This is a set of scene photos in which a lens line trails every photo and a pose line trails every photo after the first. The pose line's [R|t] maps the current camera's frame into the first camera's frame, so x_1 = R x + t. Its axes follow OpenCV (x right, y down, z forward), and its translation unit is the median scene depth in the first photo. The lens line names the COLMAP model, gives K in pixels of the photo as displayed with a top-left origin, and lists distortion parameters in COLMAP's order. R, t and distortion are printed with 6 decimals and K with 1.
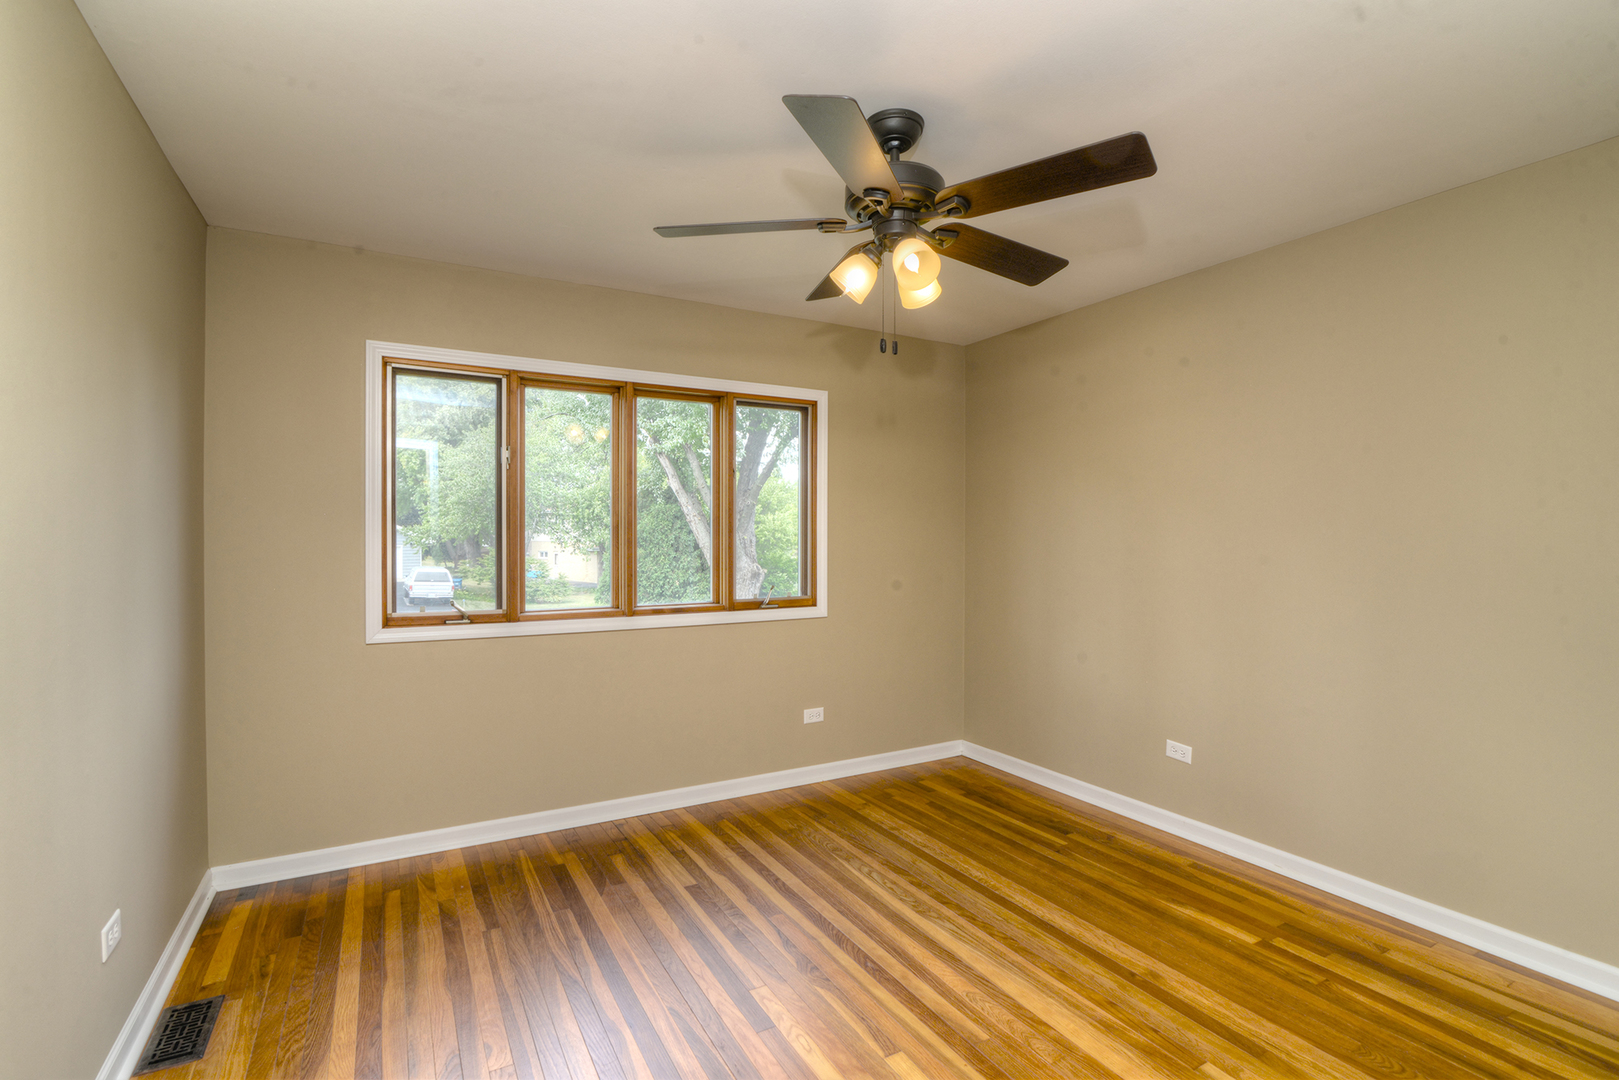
lens RADIAL K [[743.5, 0, 806.1], [0, 743.5, 531.1], [0, 0, 1]] dist [-0.022834, 0.001596]
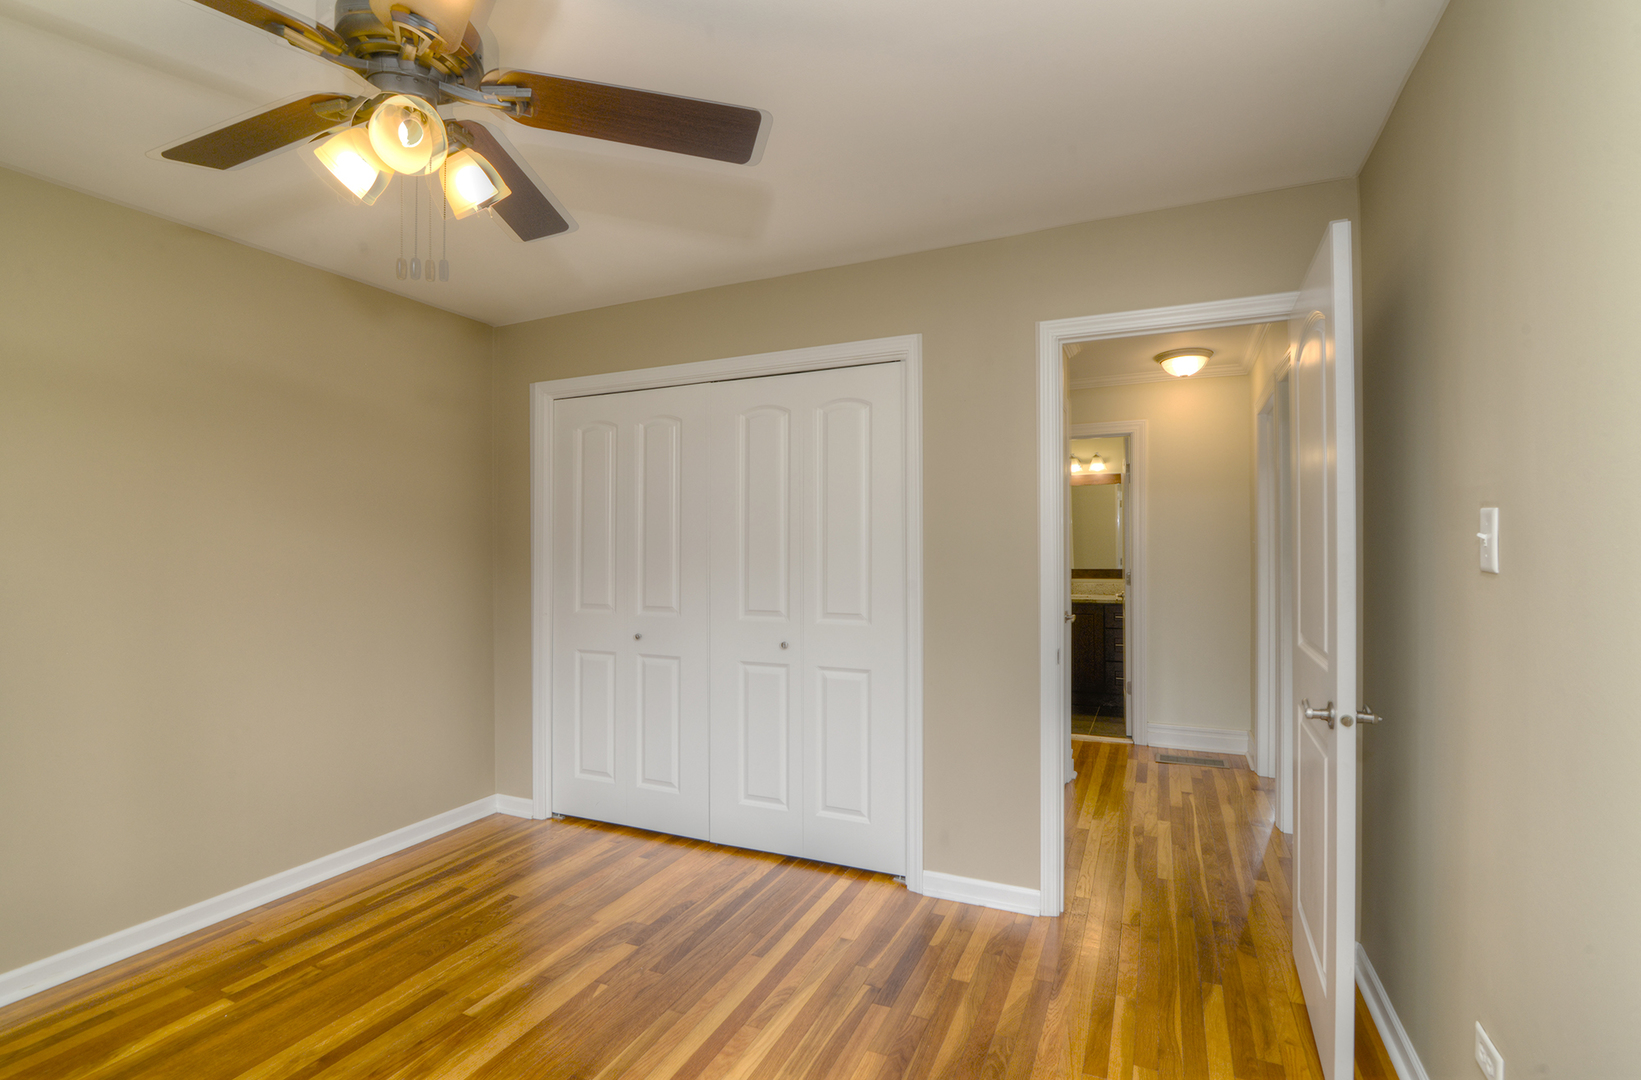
lens RADIAL K [[753.6, 0, 819.5], [0, 753.6, 542.2], [0, 0, 1]] dist [-0.022834, 0.001596]
pose [[-0.593043, 0.004842, 0.805156, -0.503636], [-0.001922, 0.999971, -0.007430, -0.002348], [-0.805169, -0.005954, -0.593016, 0.865894]]
